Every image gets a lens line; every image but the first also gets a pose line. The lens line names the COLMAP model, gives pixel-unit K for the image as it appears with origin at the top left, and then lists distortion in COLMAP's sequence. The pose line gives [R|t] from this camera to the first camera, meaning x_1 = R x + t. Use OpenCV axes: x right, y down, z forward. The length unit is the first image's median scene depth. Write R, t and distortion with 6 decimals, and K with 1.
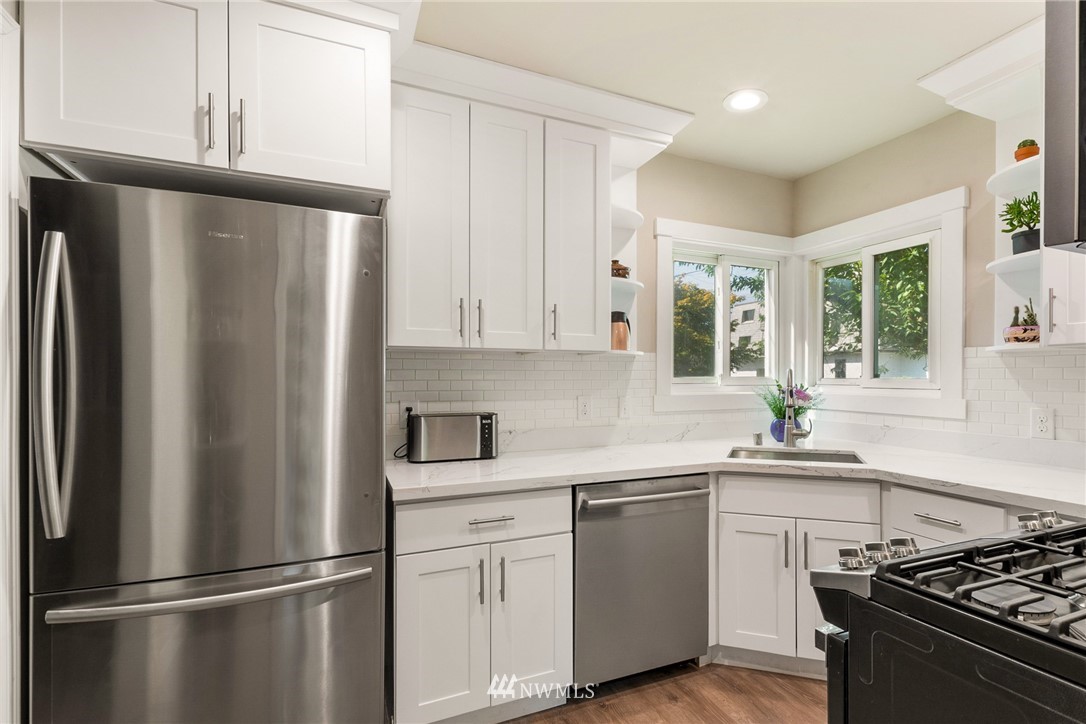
lens RADIAL K [[518.9, 0, 586.7], [0, 518.9, 377.9], [0, 0, 1]] dist [0.004490, 0.000567]
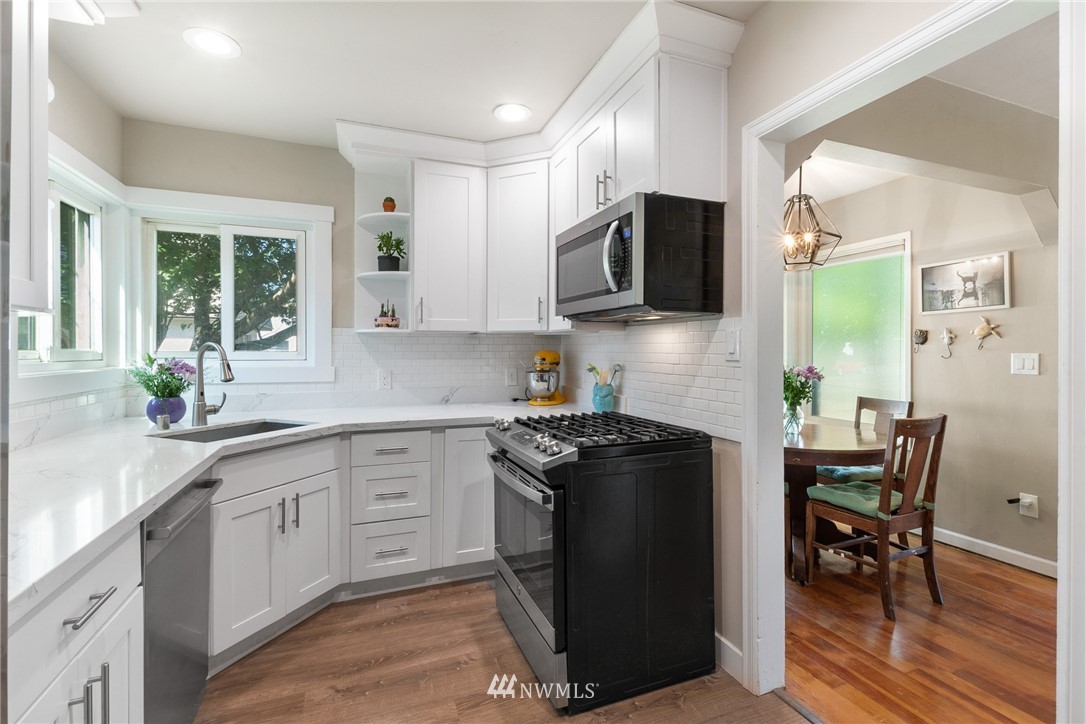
lens RADIAL K [[477.9, 0, 563.3], [0, 477.9, 352.3], [0, 0, 1]] dist [-0.000476, 0.000155]
pose [[0.076560, -0.005138, 0.997052, -0.476666], [0.001861, 0.999986, 0.005010, -0.001110], [-0.997063, 0.001472, 0.076568, 0.334930]]
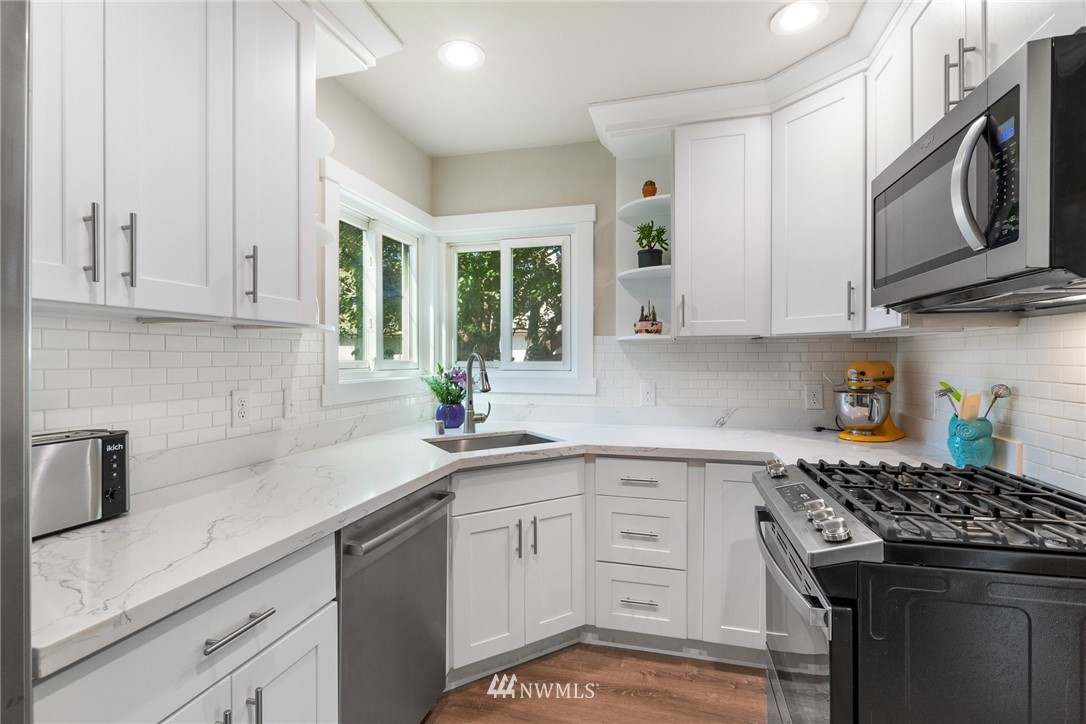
lens RADIAL K [[514.8, 0, 550.6], [0, 514.8, 360.7], [0, 0, 1]] dist [-0.000903, -0.002418]
pose [[0.654746, -0.003895, 0.755839, -0.273749], [0.003615, 0.999991, 0.002022, -0.003246], [-0.755840, 0.001409, 0.654754, 0.300085]]
